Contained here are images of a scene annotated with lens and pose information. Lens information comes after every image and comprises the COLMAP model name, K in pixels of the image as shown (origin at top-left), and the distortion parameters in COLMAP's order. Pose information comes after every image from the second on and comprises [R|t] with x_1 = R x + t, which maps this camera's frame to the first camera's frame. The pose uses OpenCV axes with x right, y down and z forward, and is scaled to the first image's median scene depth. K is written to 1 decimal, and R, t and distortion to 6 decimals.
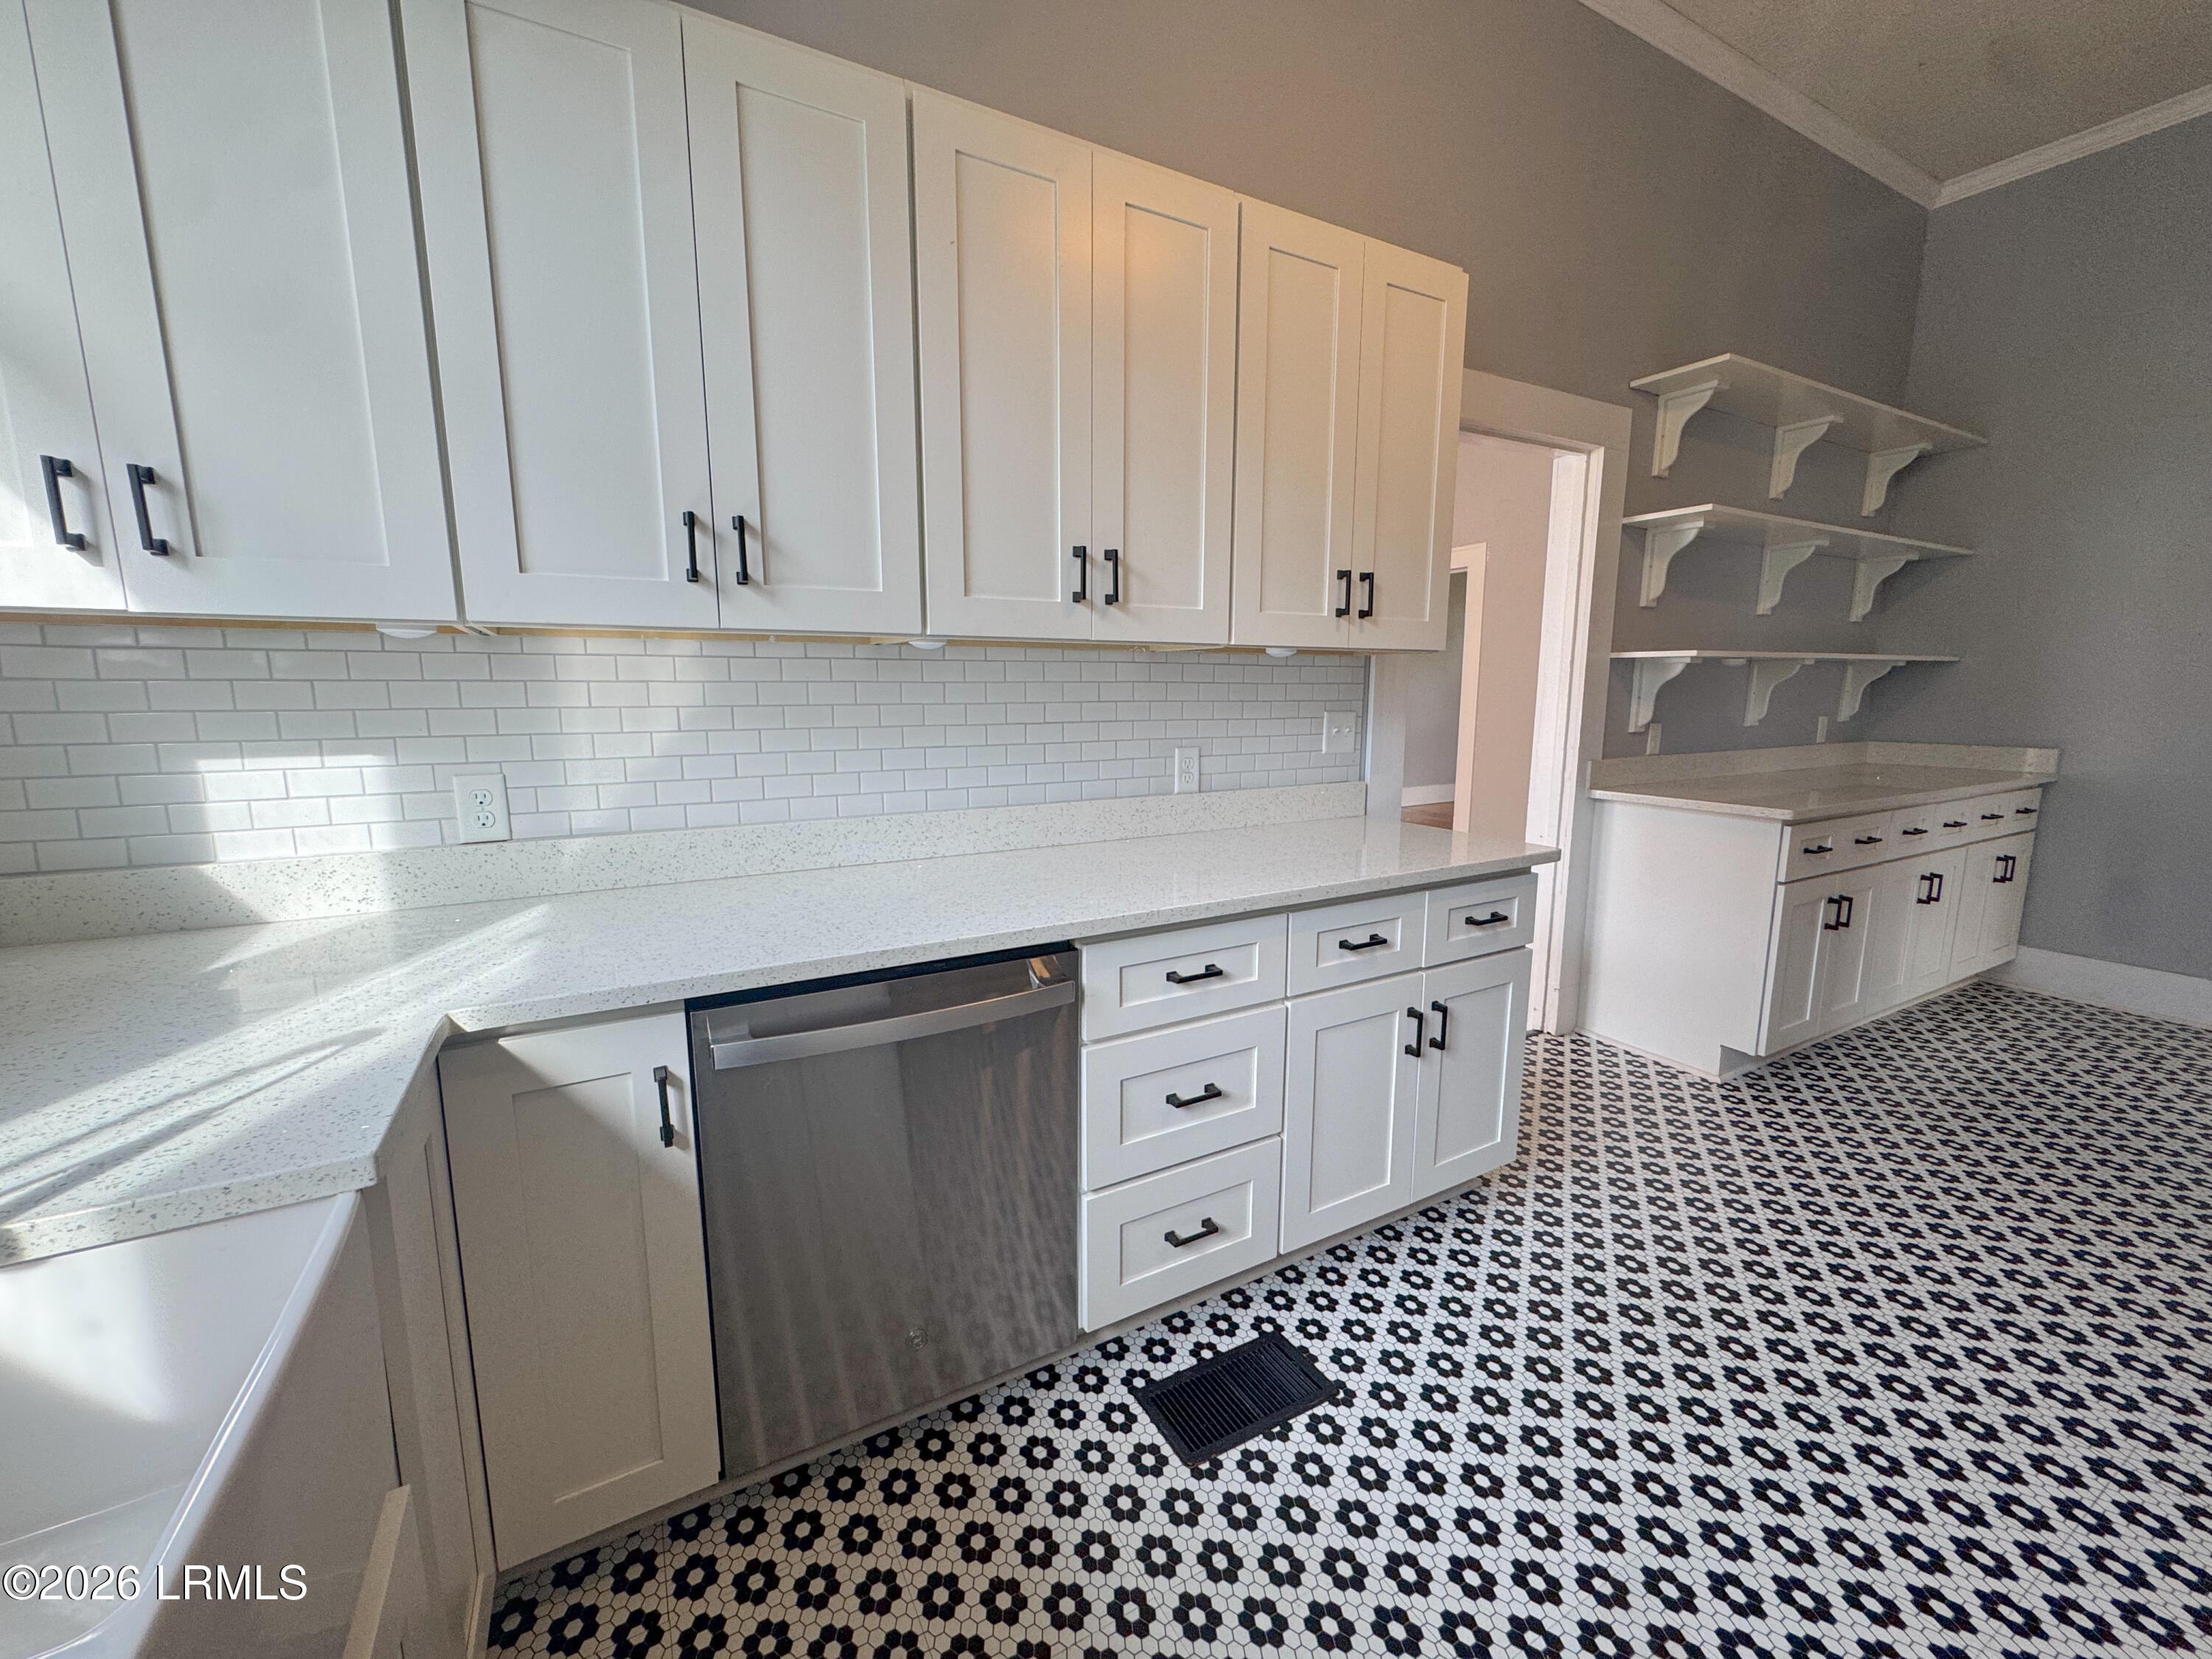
lens RADIAL K [[881.7, 0, 1109.7], [0, 881.7, 829.1], [0, 0, 1]] dist [-0.004002, 0.000435]
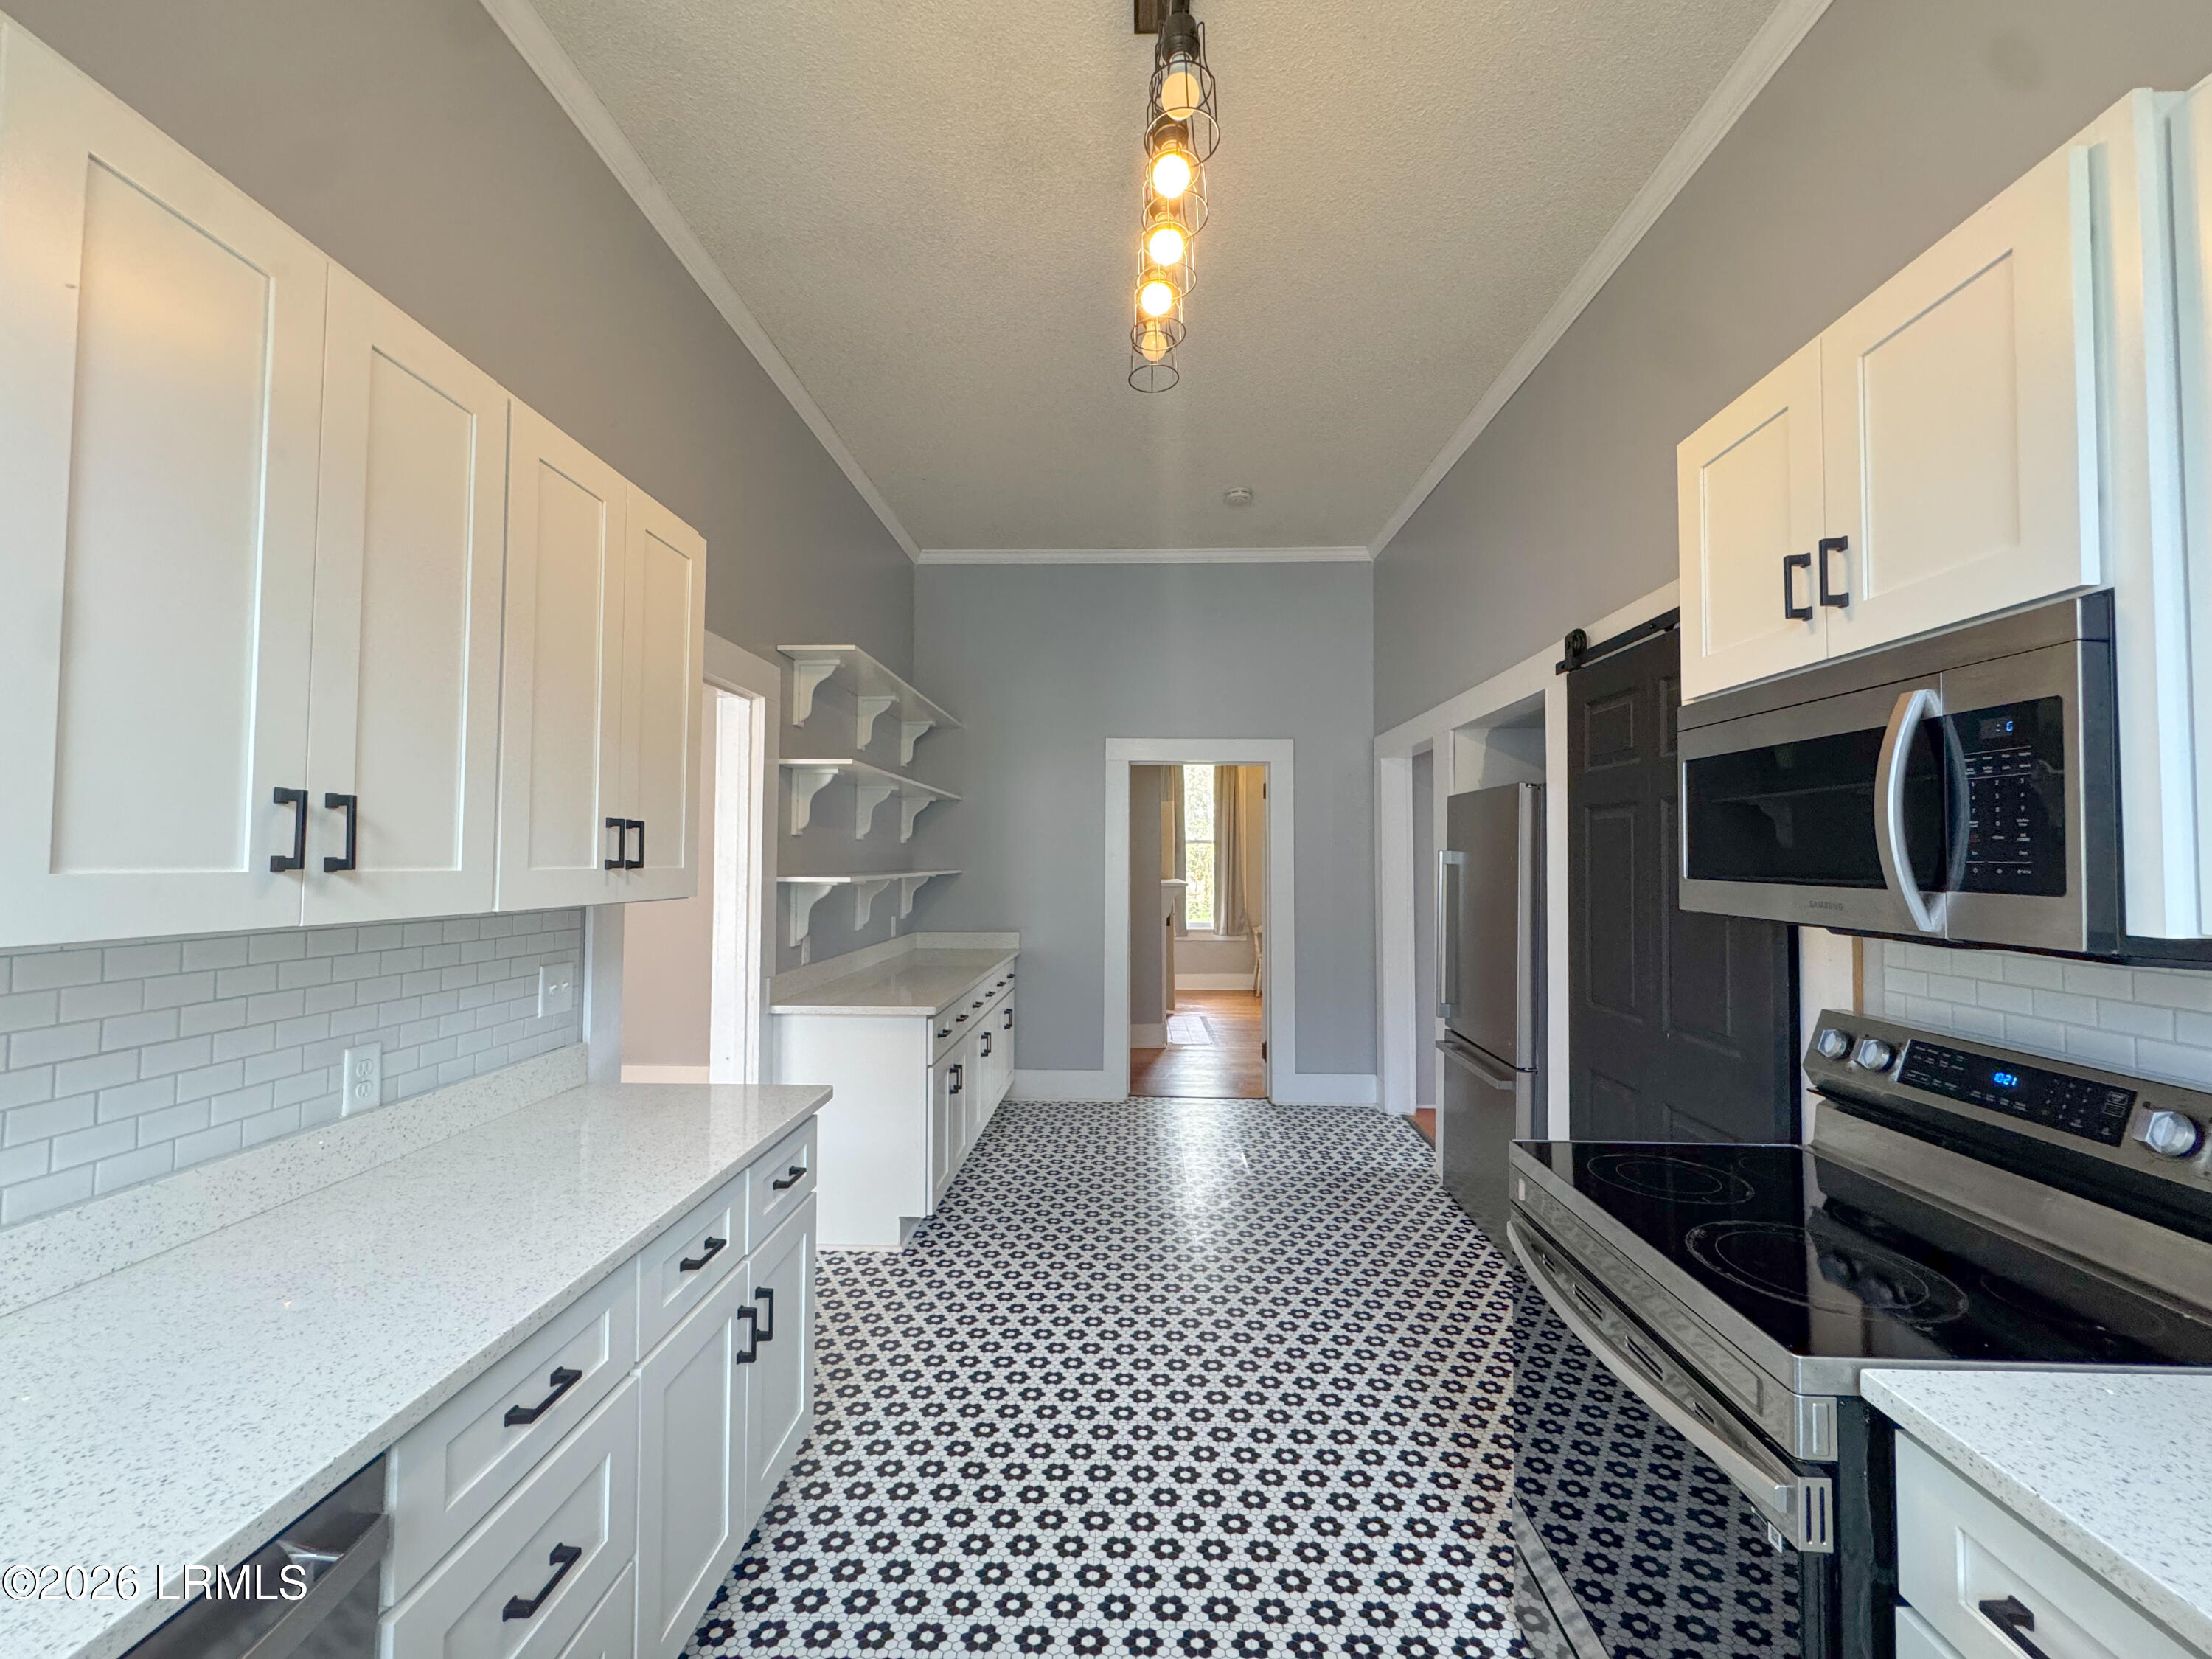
lens RADIAL K [[881.7, 0, 1108.0], [0, 881.7, 826.2], [0, 0, 1]] dist [-0.004002, 0.000435]
pose [[0.517020, 0.036792, 0.855182, -0.179871], [0.132186, 0.983659, -0.122235, -0.086589], [-0.845705, 0.176242, 0.503708, 0.106512]]
